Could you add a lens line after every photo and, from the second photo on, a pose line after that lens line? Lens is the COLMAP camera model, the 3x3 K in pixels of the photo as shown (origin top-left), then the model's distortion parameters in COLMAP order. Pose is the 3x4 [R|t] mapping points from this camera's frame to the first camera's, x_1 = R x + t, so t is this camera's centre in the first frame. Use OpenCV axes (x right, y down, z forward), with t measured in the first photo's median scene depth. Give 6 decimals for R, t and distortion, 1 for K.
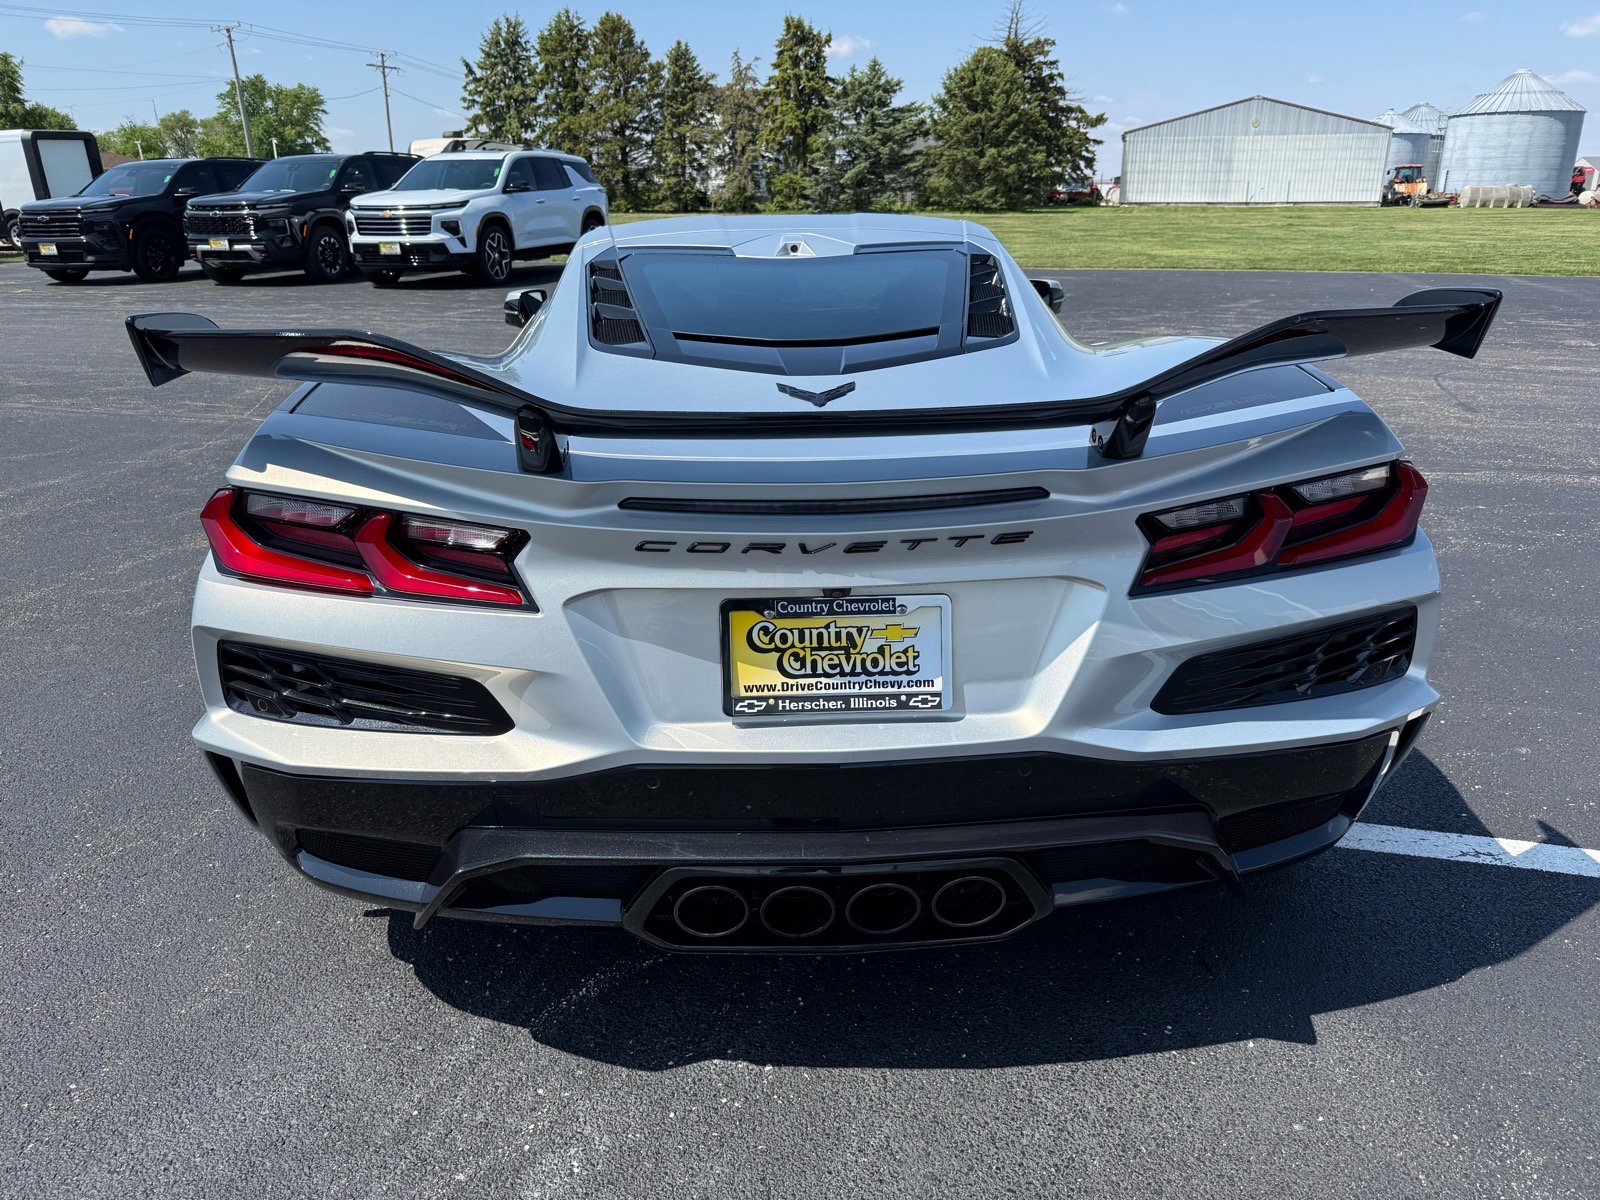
lens RADIAL K [[1147.3, 0, 800.0], [0, 1147.3, 612.5], [0, 0, 1]] dist [0.002417, -0.008581]
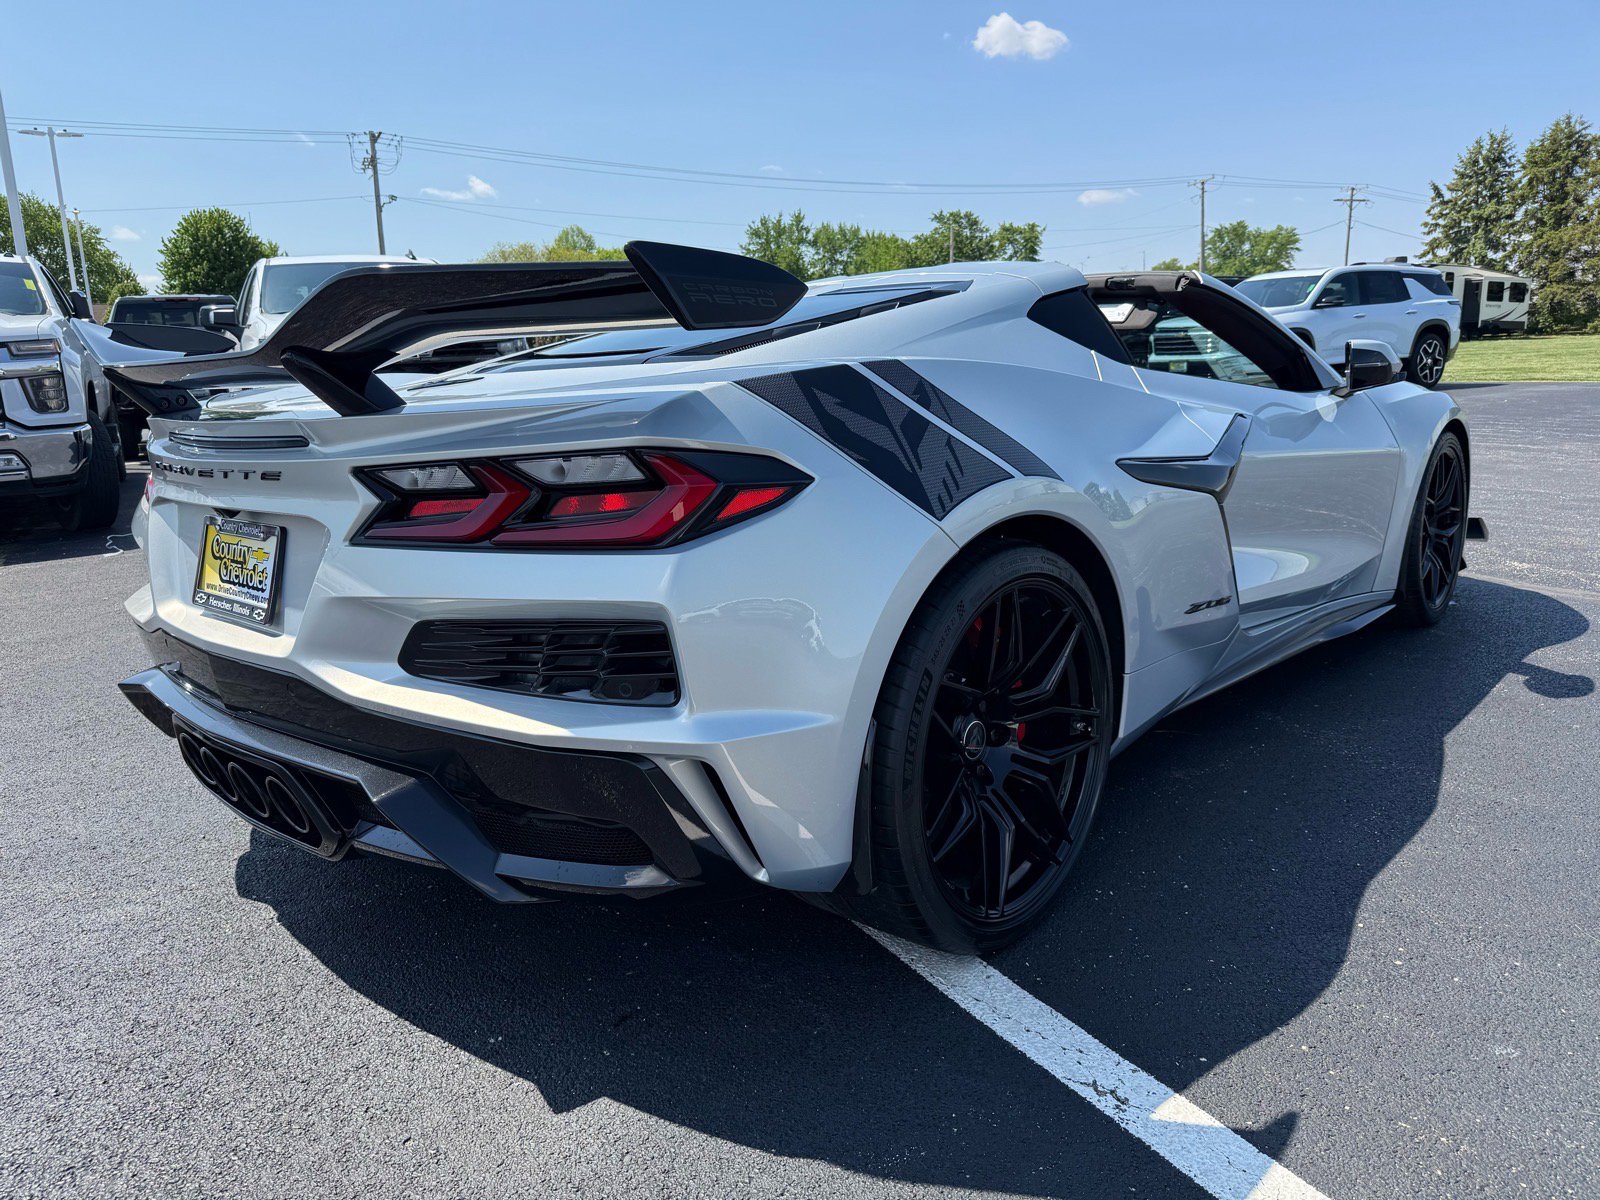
lens RADIAL K [[1148.0, 0, 791.7], [0, 1148.0, 608.3], [0, 0, 1]] dist [0.001439, -0.007471]
pose [[0.708931, 0.134314, -0.692370, 0.122267], [-0.210867, 0.977159, -0.026351, -0.001280], [0.673017, 0.164679, 0.721061, 0.046863]]
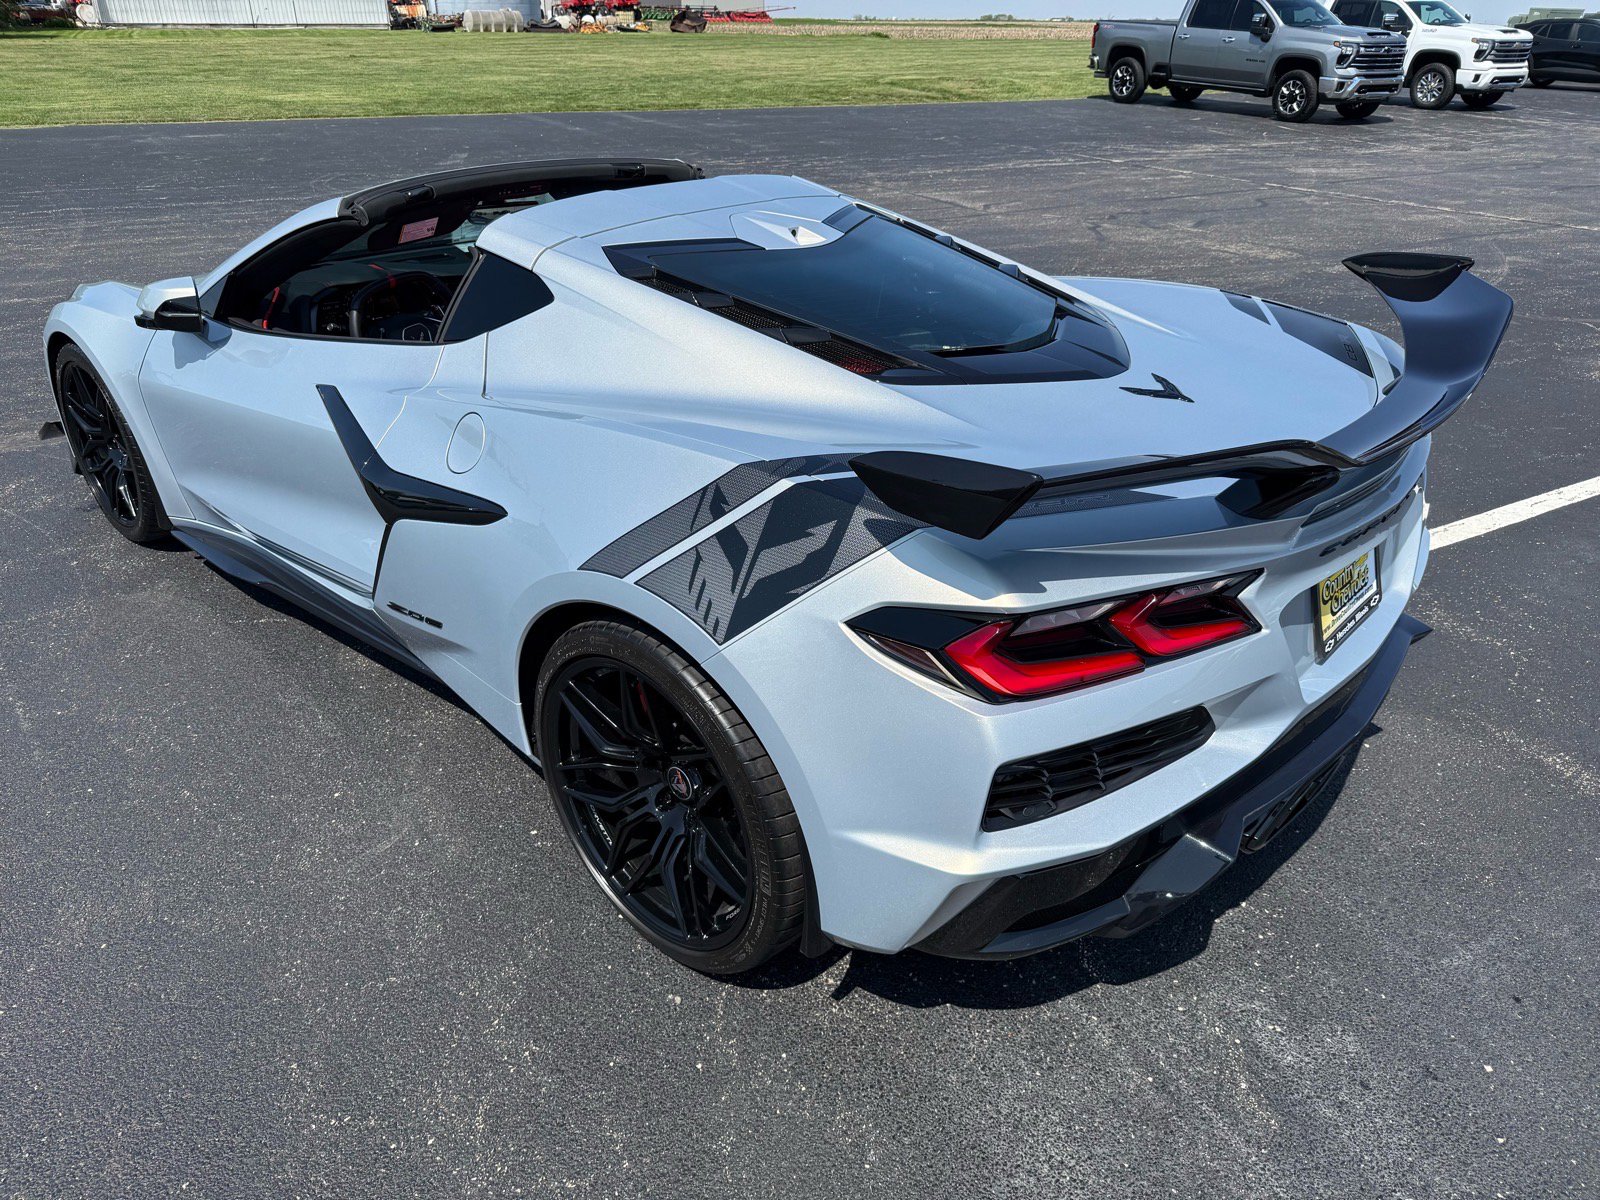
lens RADIAL K [[1148.0, 0, 791.7], [0, 1148.0, 608.3], [0, 0, 1]] dist [0.001439, -0.007471]
pose [[0.700554, -0.317945, 0.638855, -0.120297], [0.228486, 0.948066, 0.221281, -0.036124], [-0.676032, -0.009050, 0.736817, 0.040341]]
